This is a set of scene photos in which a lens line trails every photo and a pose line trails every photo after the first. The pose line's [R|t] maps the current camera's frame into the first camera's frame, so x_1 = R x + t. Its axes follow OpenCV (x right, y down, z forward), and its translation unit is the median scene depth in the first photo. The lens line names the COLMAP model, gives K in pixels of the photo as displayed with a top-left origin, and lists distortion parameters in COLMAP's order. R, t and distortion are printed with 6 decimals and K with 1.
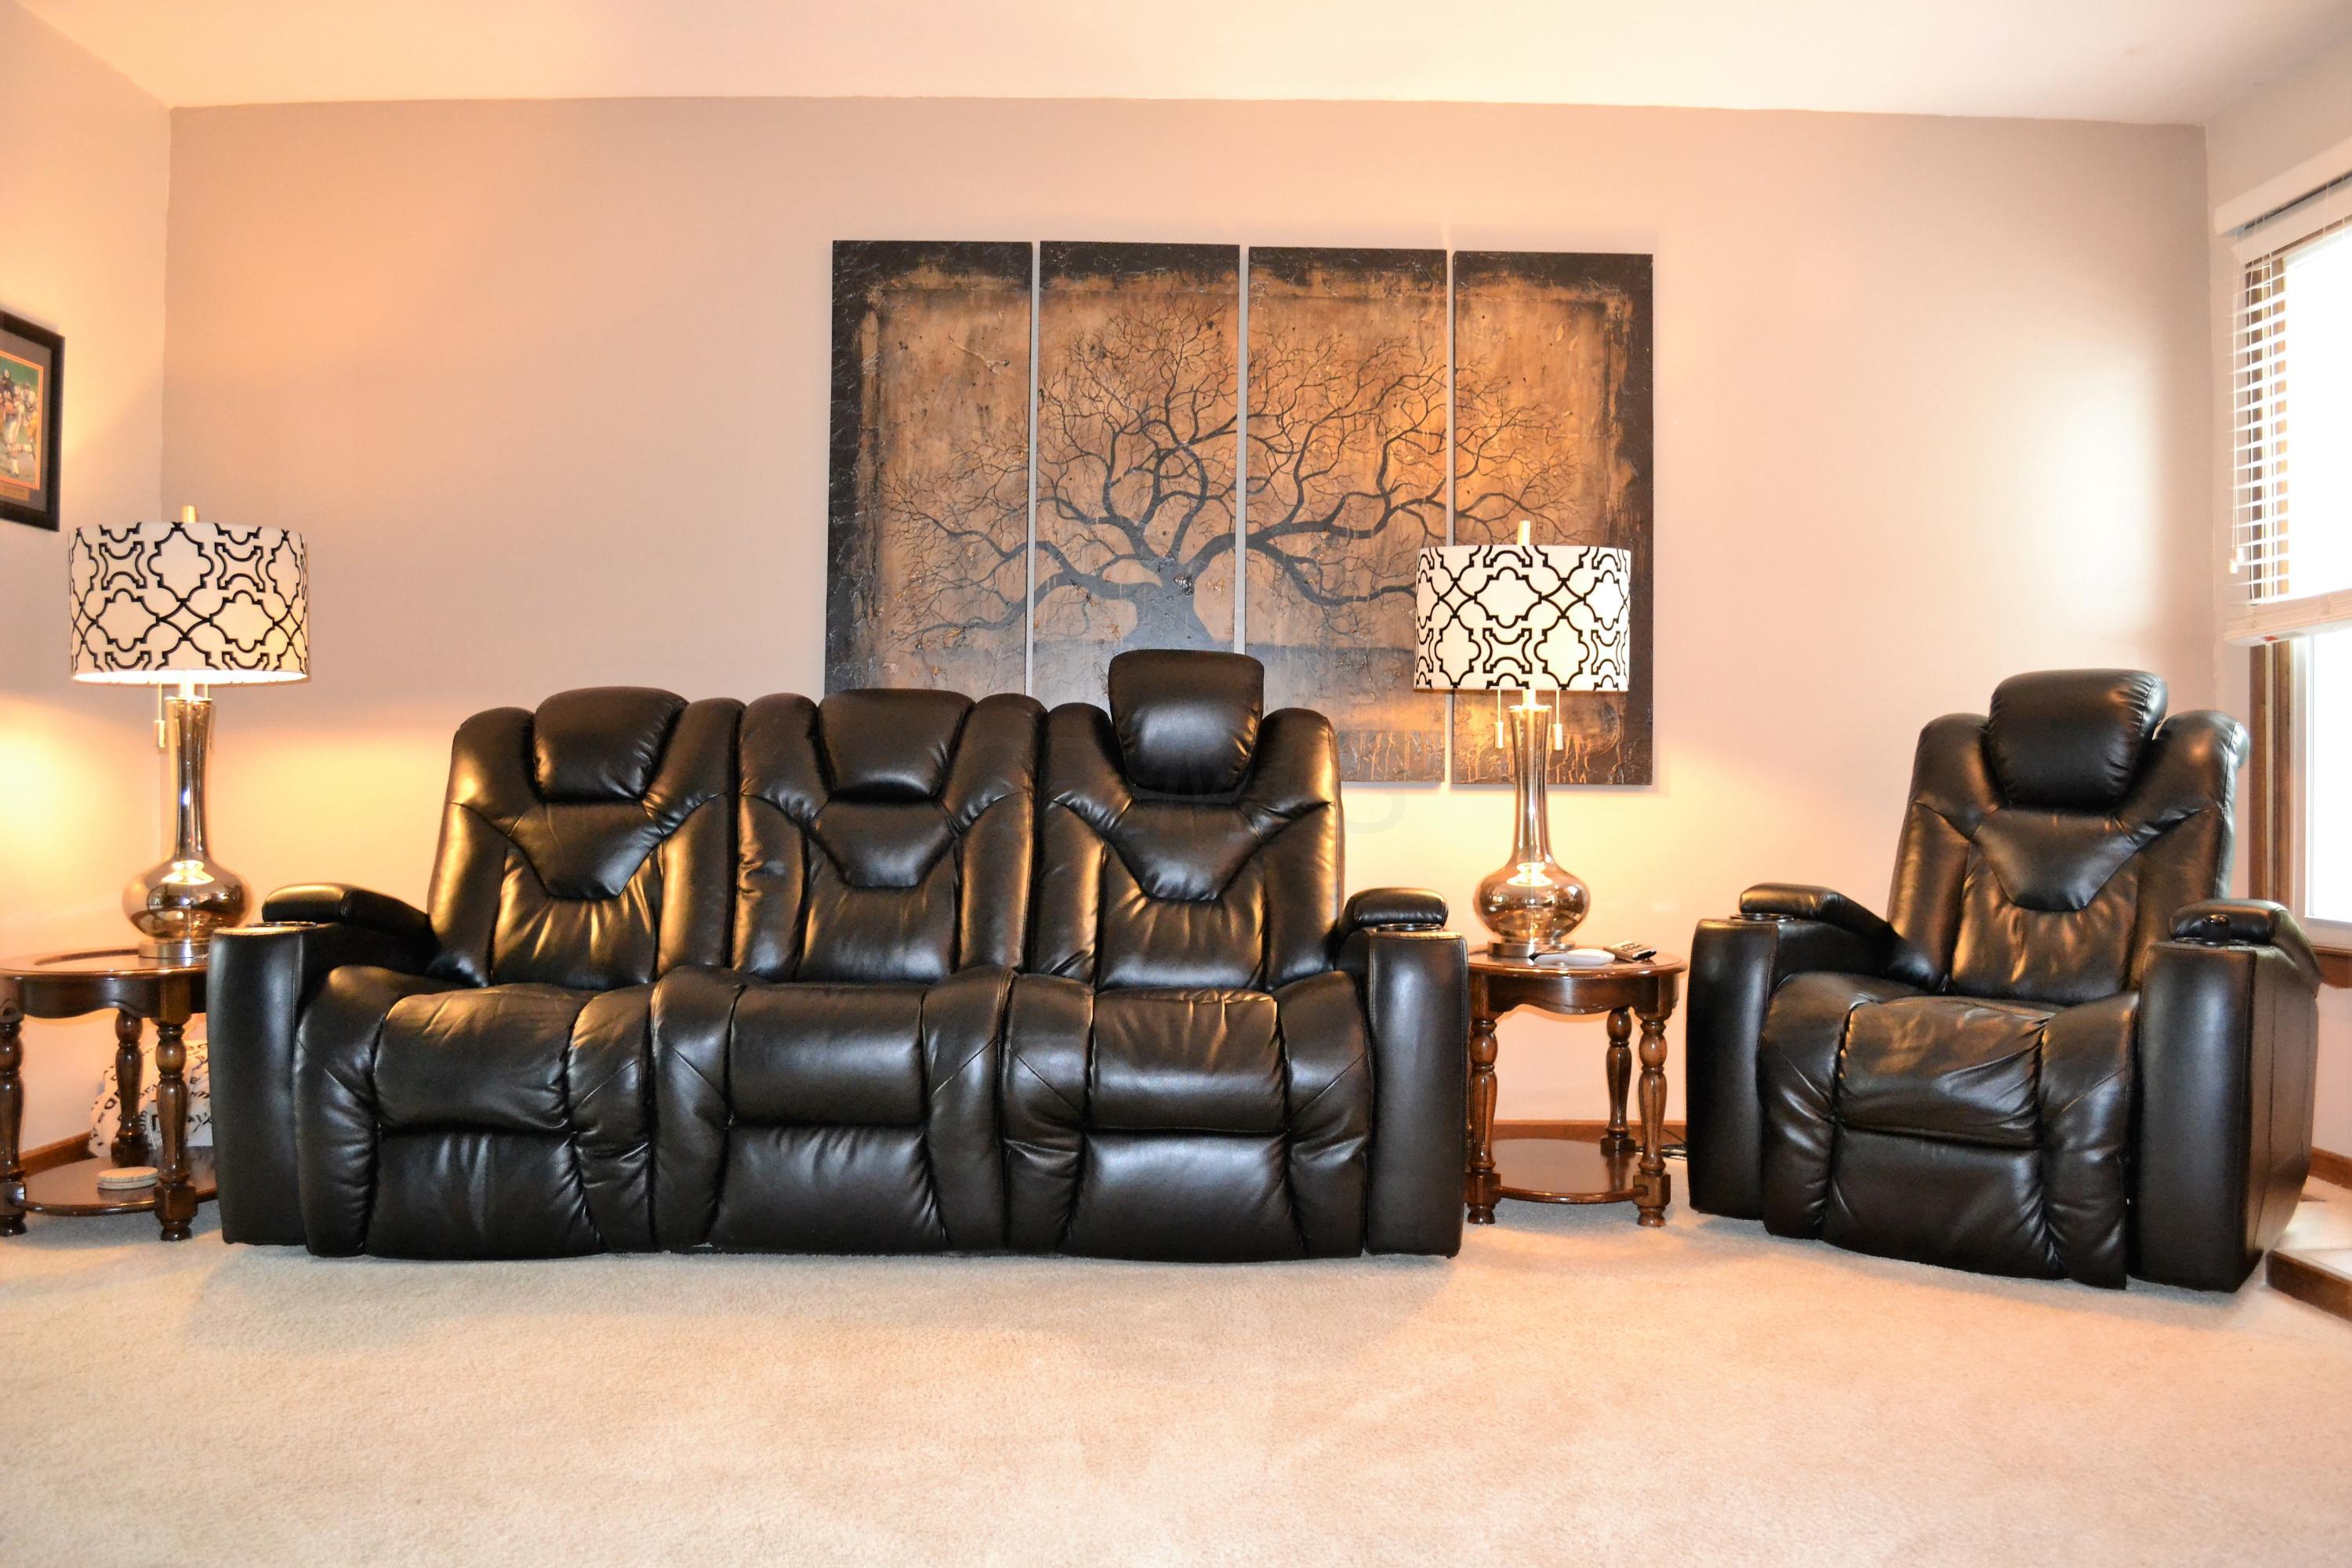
lens RADIAL K [[1862.0, 0, 1155.7], [0, 1862.0, 830.3], [0, 0, 1]] dist [-0.087148, 0.014403]
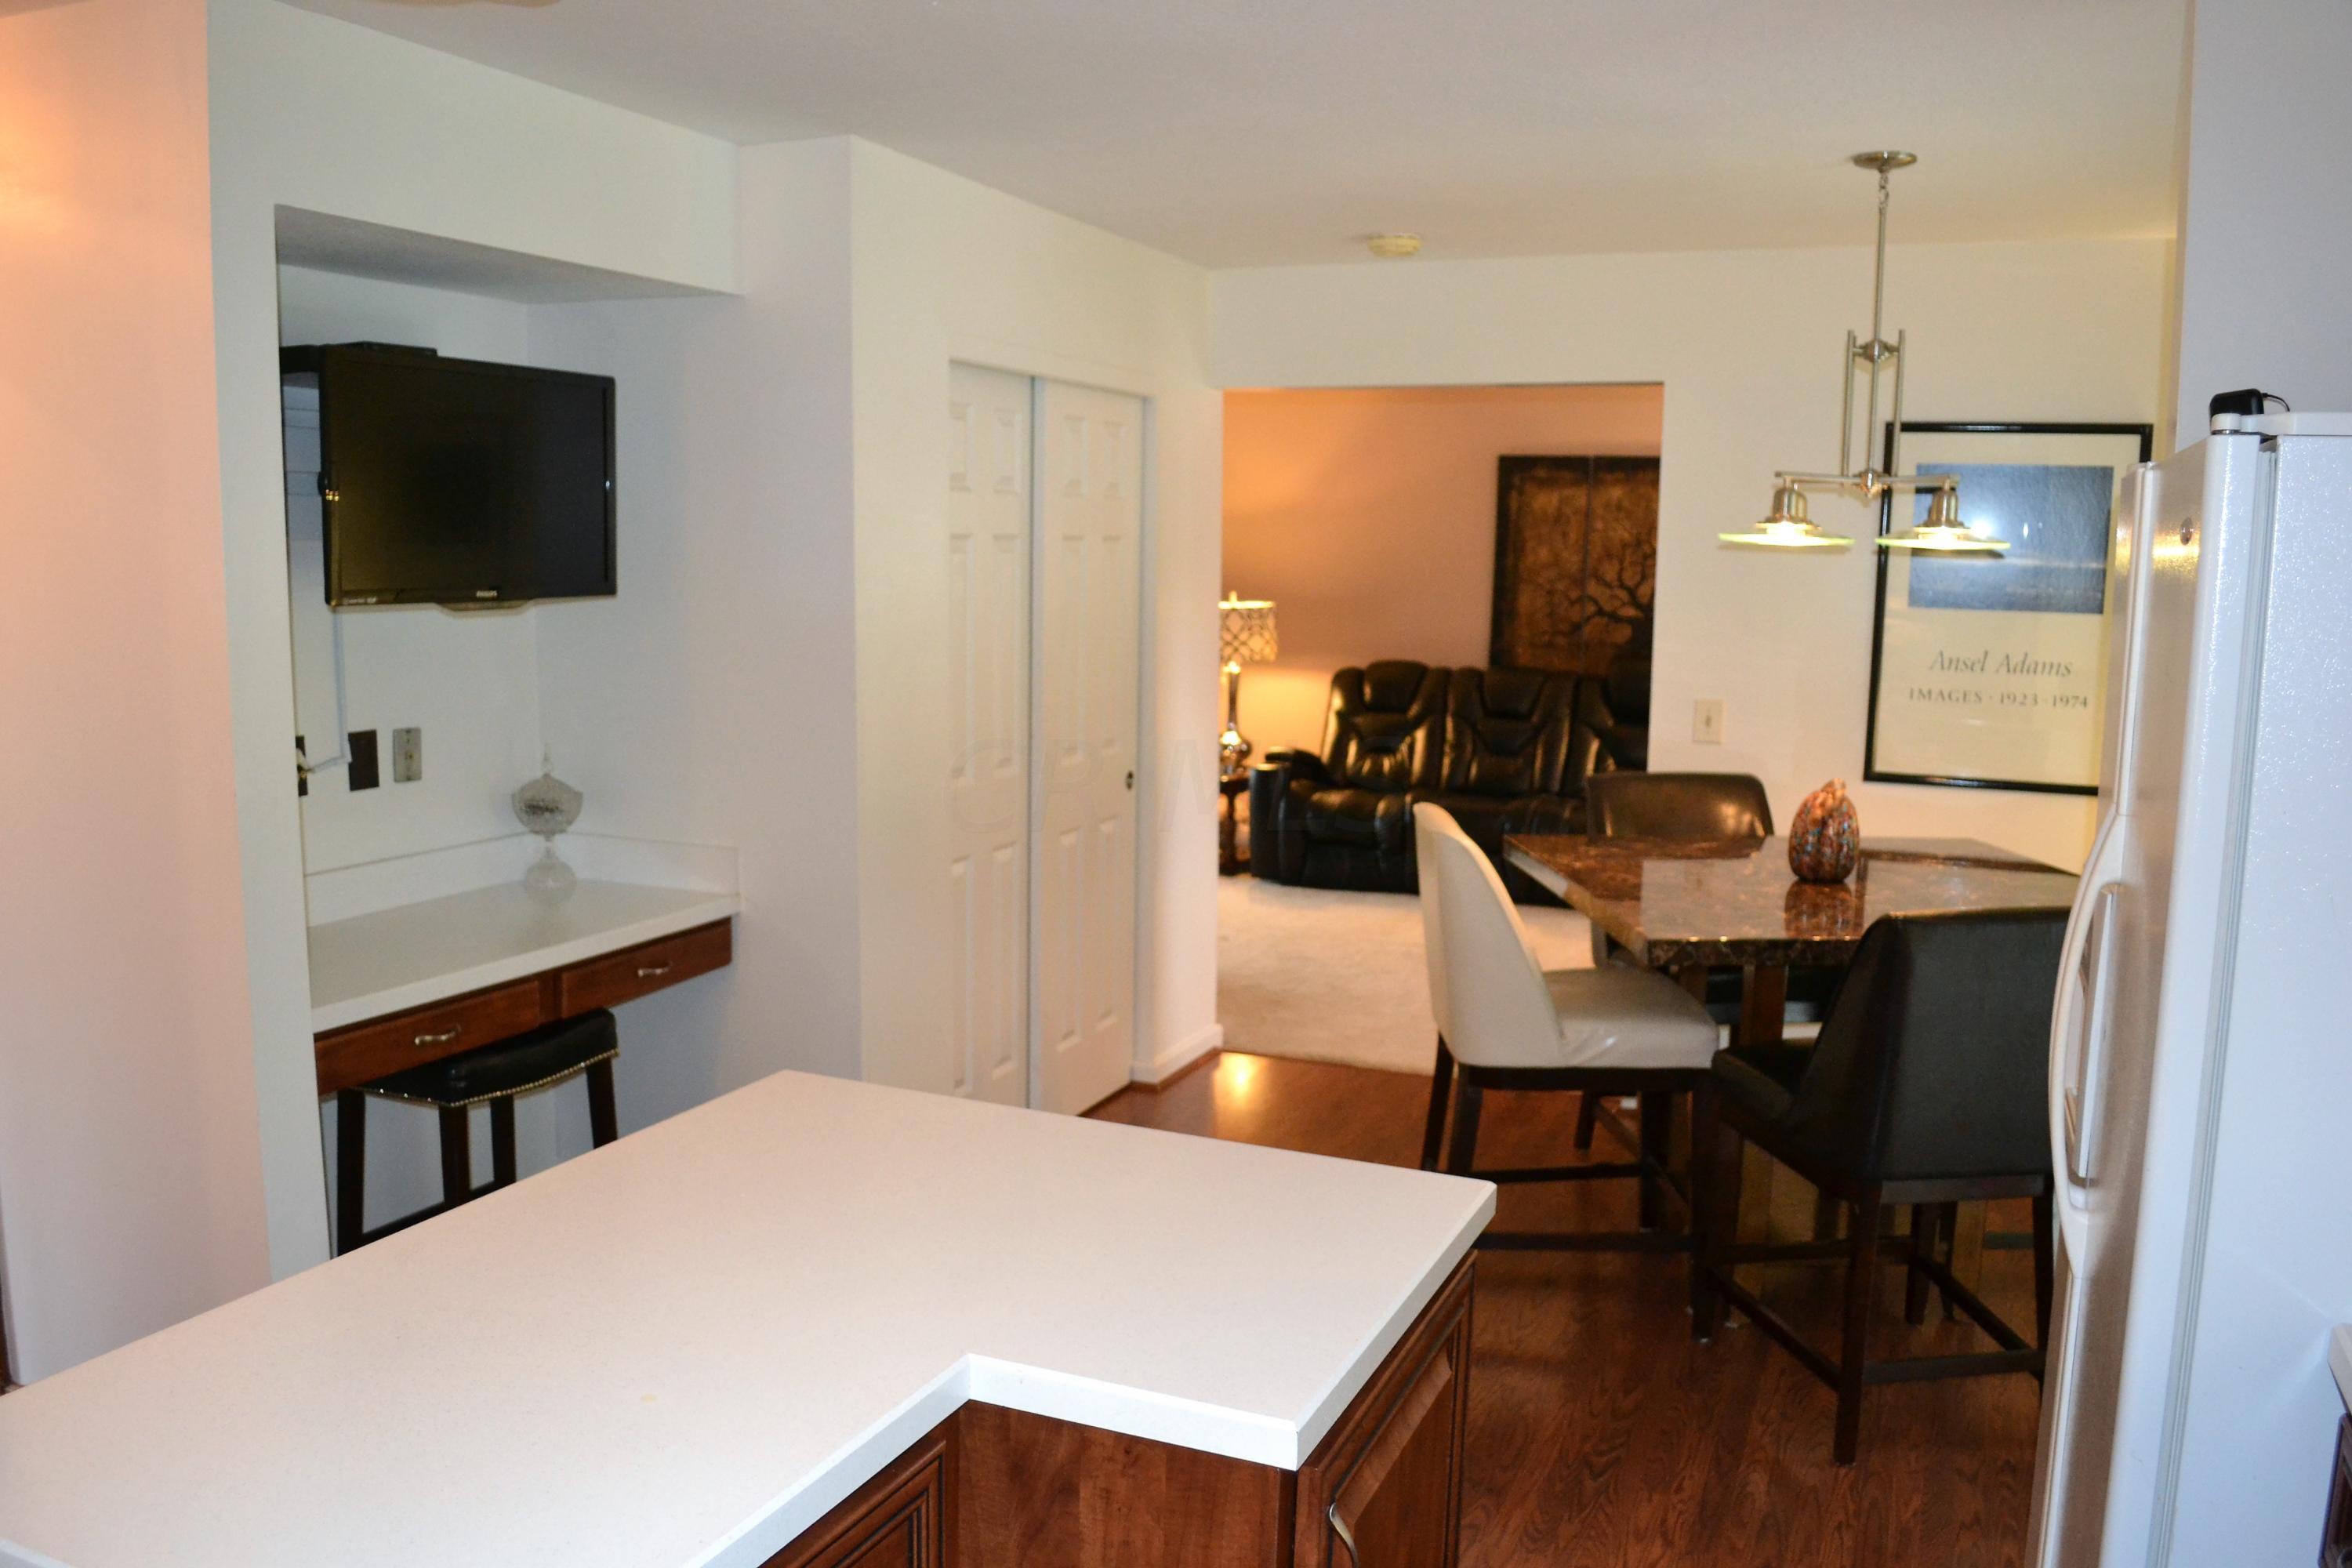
lens RADIAL K [[1862.0, 0, 1174.5], [0, 1862.0, 791.0], [0, 0, 1]] dist [-0.087148, 0.014403]
pose [[0.917197, 0.064706, -0.393144, 0.395028], [-0.017915, 0.992424, 0.121545, -0.199693], [0.398030, -0.104438, 0.911408, -1.310522]]
